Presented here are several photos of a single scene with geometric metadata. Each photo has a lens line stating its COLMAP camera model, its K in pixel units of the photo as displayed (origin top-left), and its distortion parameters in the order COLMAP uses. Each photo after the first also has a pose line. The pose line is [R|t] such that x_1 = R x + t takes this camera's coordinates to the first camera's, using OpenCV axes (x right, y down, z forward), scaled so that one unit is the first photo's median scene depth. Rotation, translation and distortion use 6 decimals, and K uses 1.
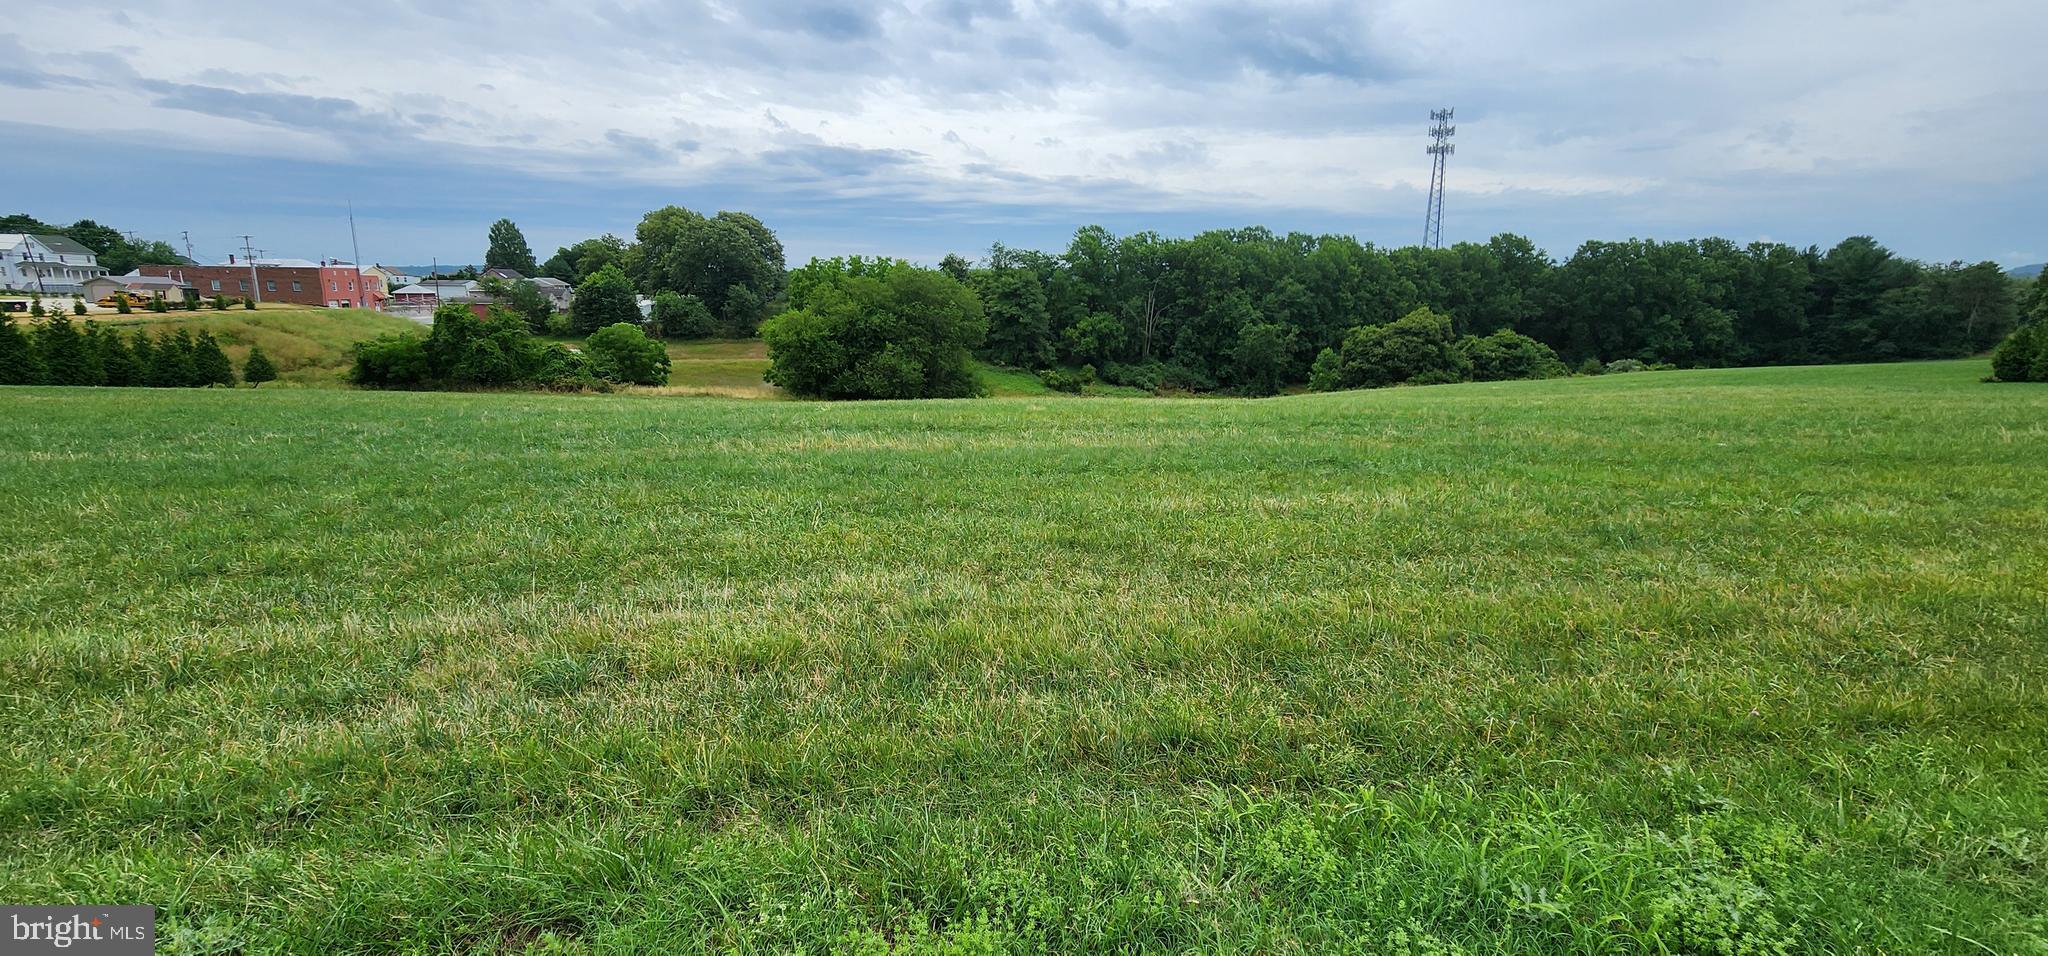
lens RADIAL K [[841.3, 0, 1057.0], [0, 841.3, 493.6], [0, 0, 1]] dist [-0.001805, -0.000300]
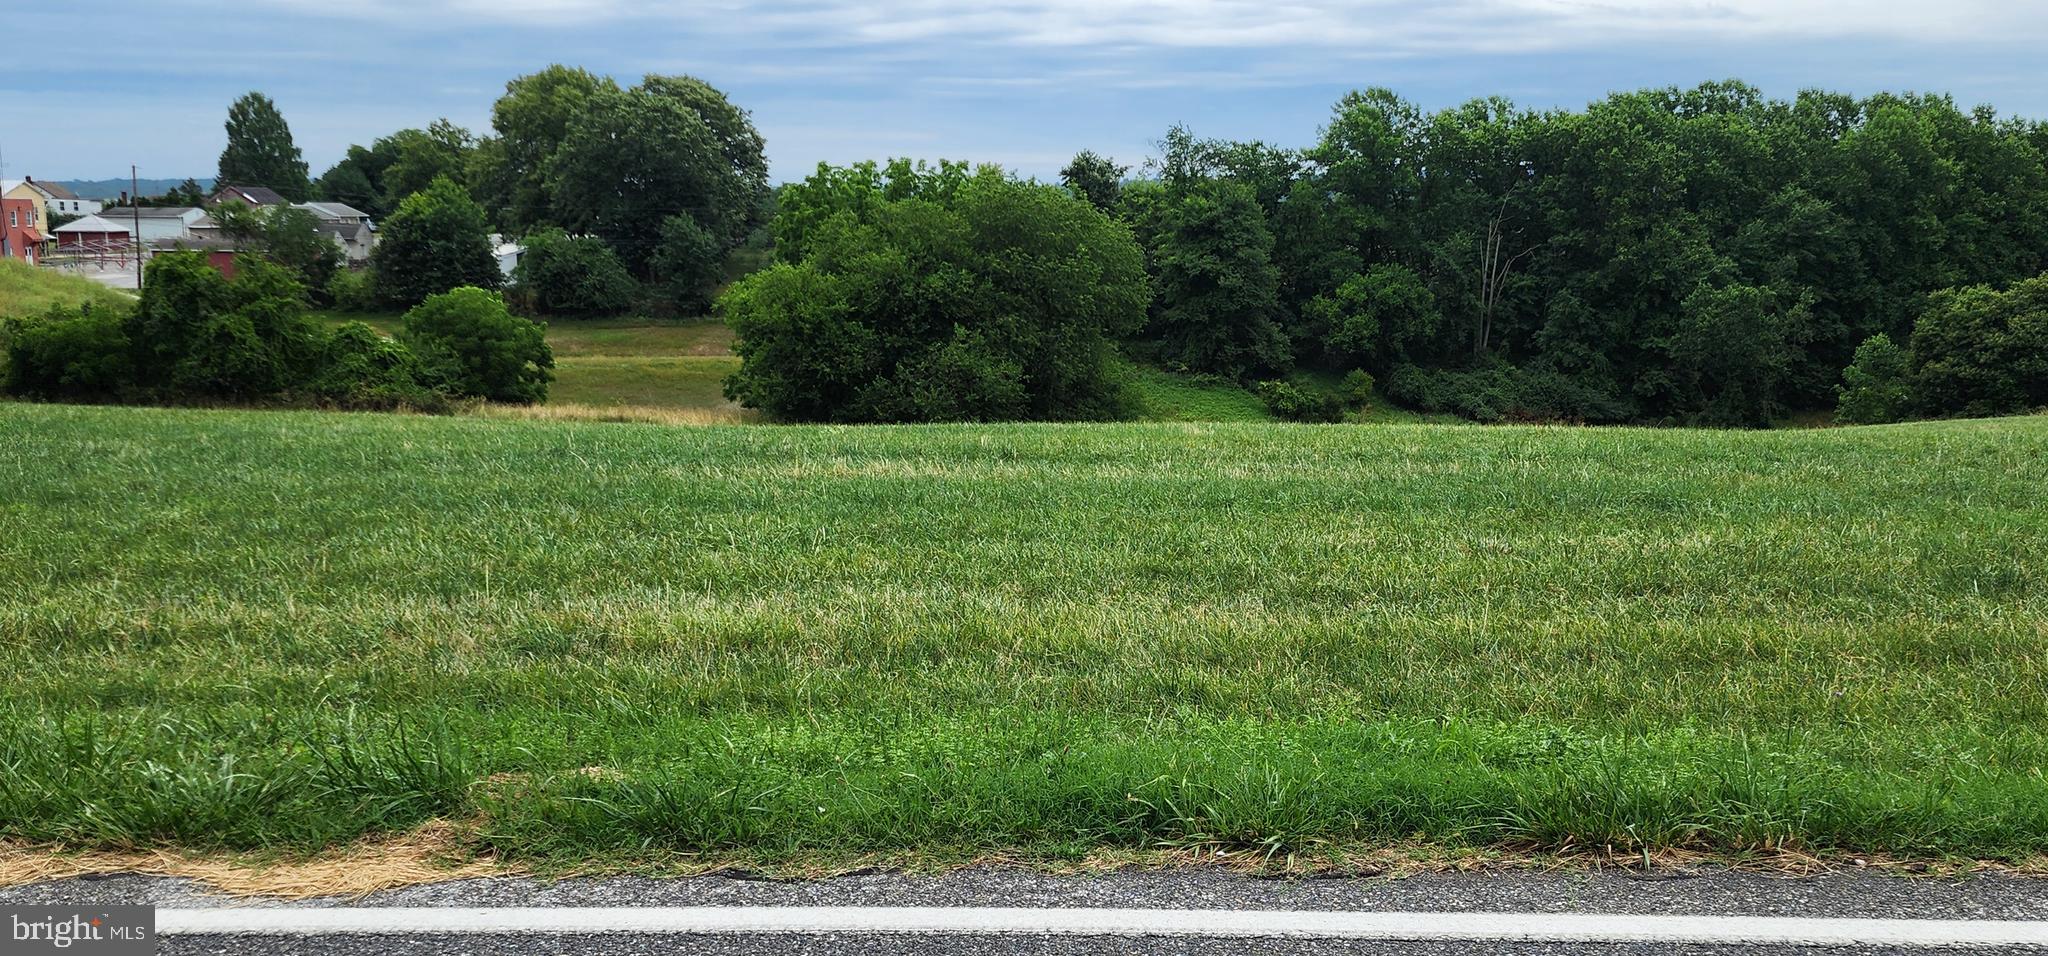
lens RADIAL K [[1267.7, 0, 1027.3], [0, 1267.7, 482.9], [0, 0, 1]] dist [0.051662, -0.015616]
pose [[0.993197, 0.014803, -0.115503, -0.068663], [-0.019338, 0.999081, -0.038242, -0.054485], [0.114830, 0.040215, 0.992571, 0.238456]]
